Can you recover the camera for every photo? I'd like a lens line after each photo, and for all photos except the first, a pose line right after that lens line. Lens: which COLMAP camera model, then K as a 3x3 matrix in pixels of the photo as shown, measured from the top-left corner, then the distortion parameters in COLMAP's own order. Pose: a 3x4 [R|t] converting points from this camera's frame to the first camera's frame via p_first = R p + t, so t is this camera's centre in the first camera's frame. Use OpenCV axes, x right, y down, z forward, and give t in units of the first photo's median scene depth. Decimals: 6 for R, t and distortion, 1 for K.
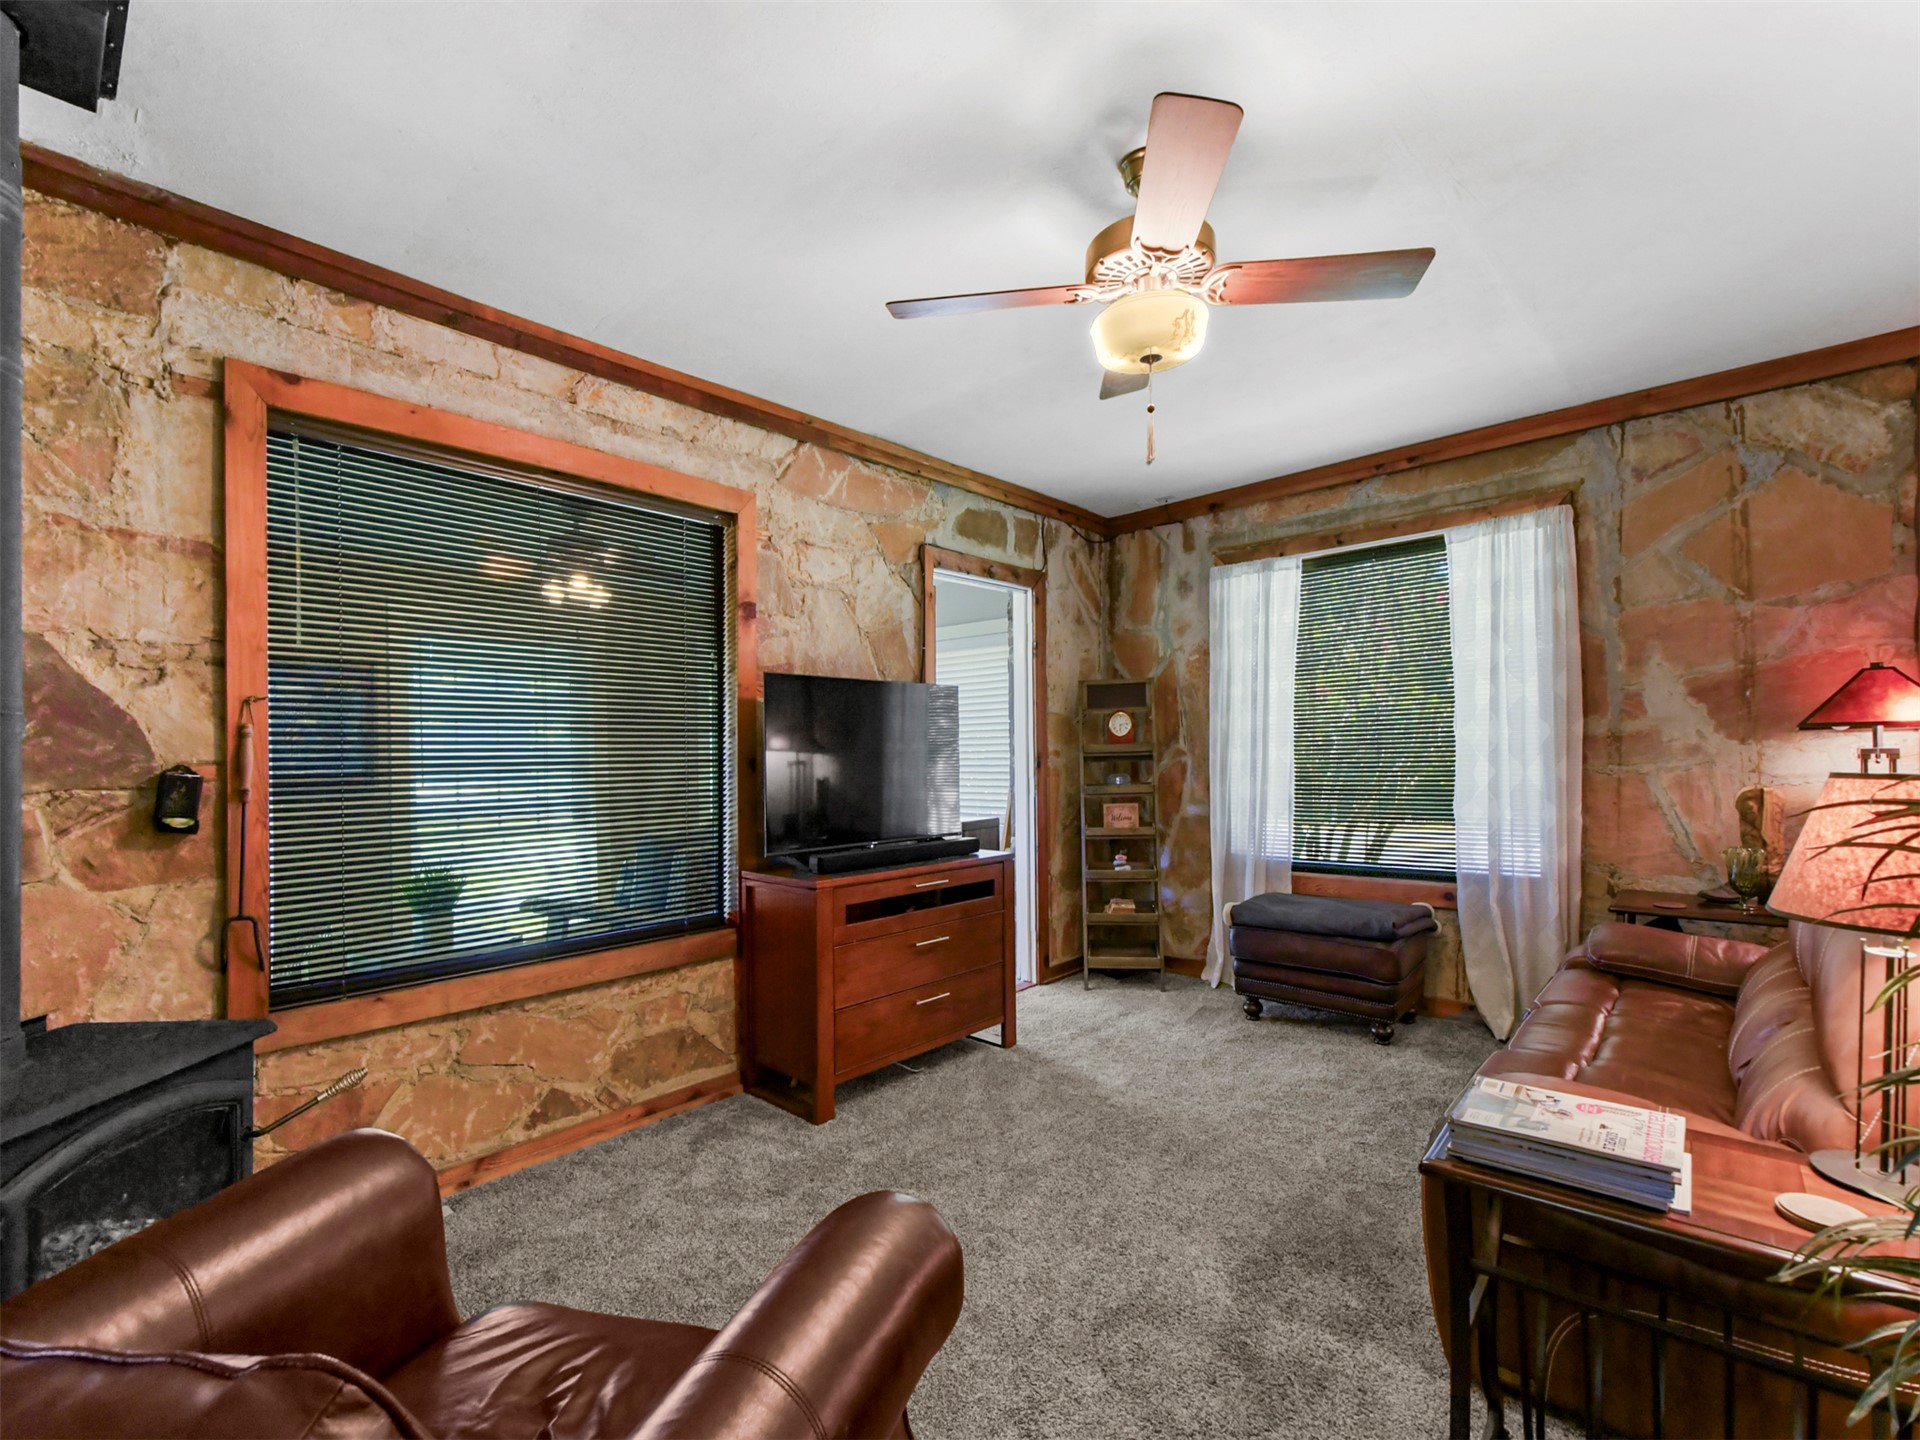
lens RADIAL K [[855.7, 0, 962.3], [0, 855.7, 760.0], [0, 0, 1]] dist [0.000238, -0.000285]
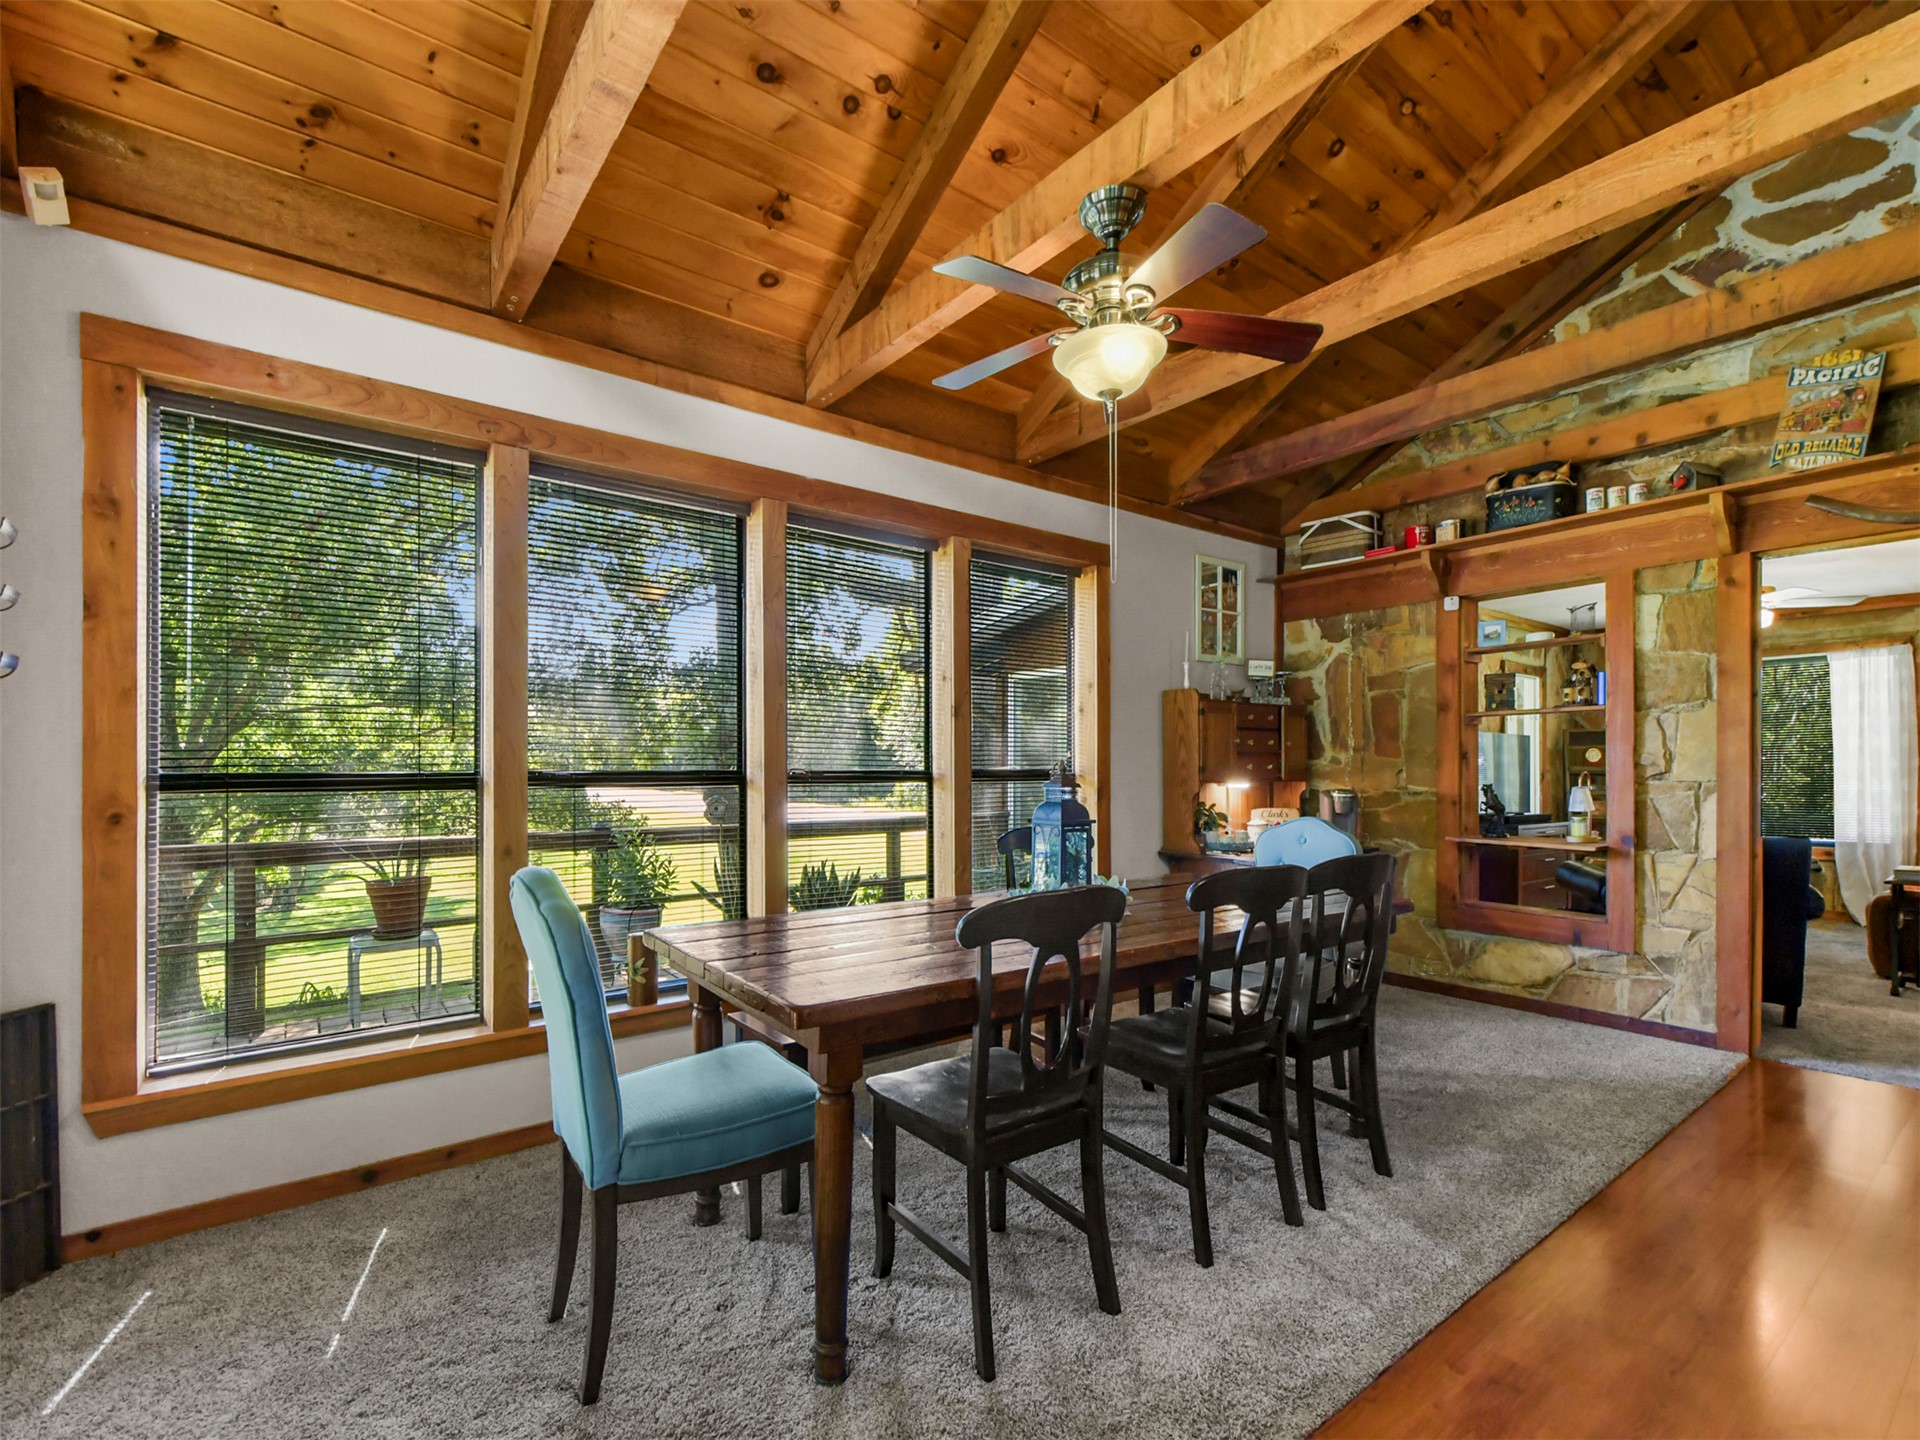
lens RADIAL K [[872.3, 0, 964.0], [0, 872.3, 763.9], [0, 0, 1]] dist [0.001444, -0.000058]
pose [[0.982041, 0.016357, -0.187959, -1.044901], [-0.019596, 0.999690, -0.015383, 0.038114], [0.187649, 0.018790, 0.982056, -1.374148]]
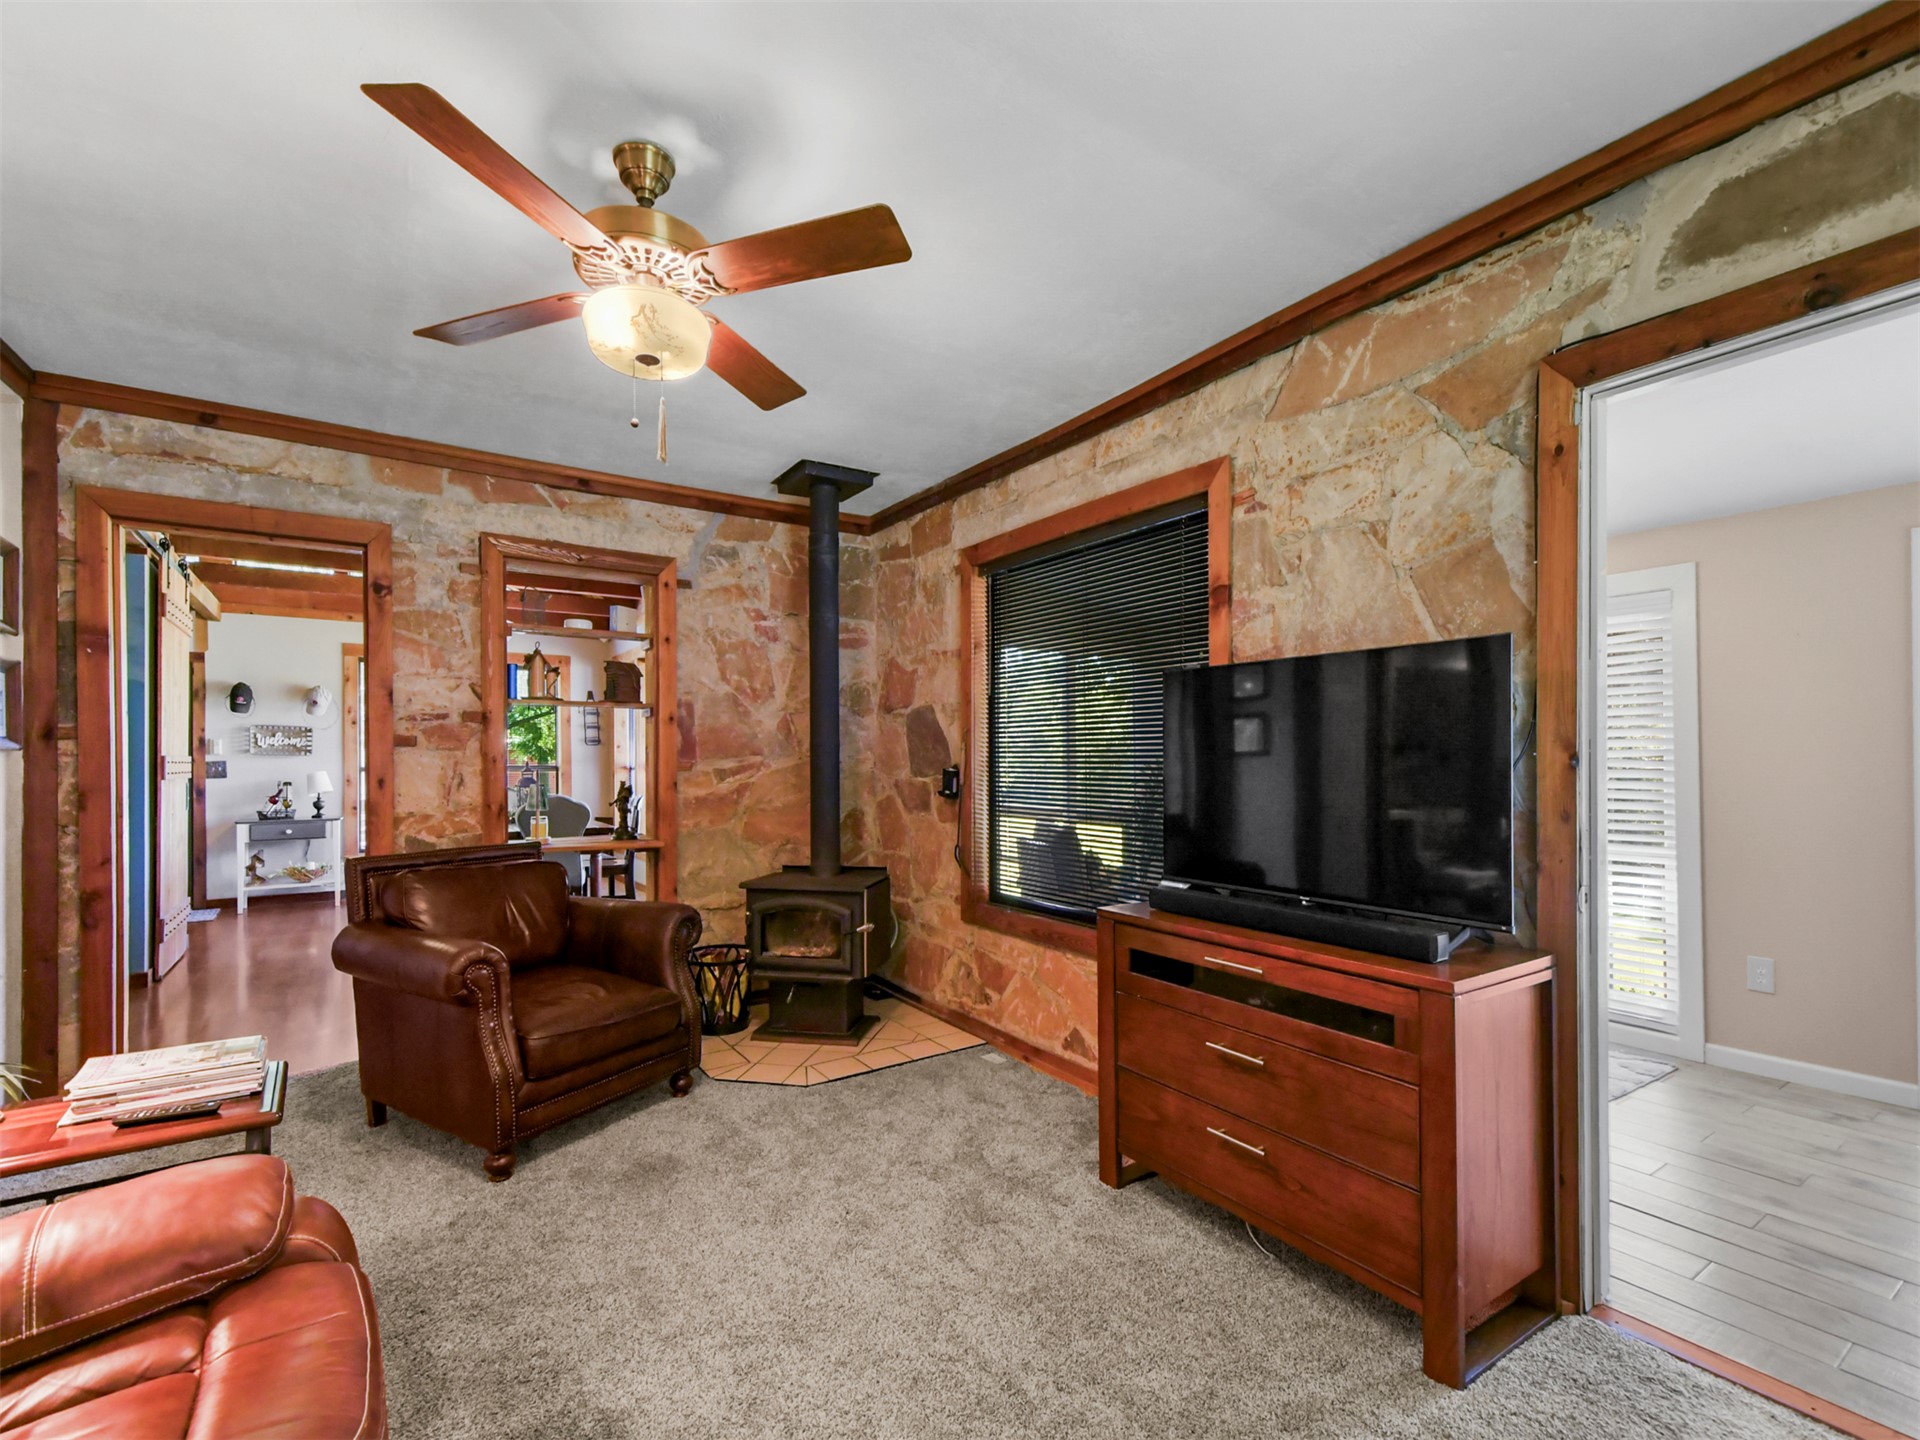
lens RADIAL K [[860.7, 0, 968.0], [0, 860.7, 760.9], [0, 0, 1]] dist [0.001746, 0.000306]
pose [[-0.232854, 0.017904, -0.972347, 0.627107], [-0.003299, 0.999810, 0.019199, -0.024045], [0.972506, 0.007678, -0.232751, 0.919801]]
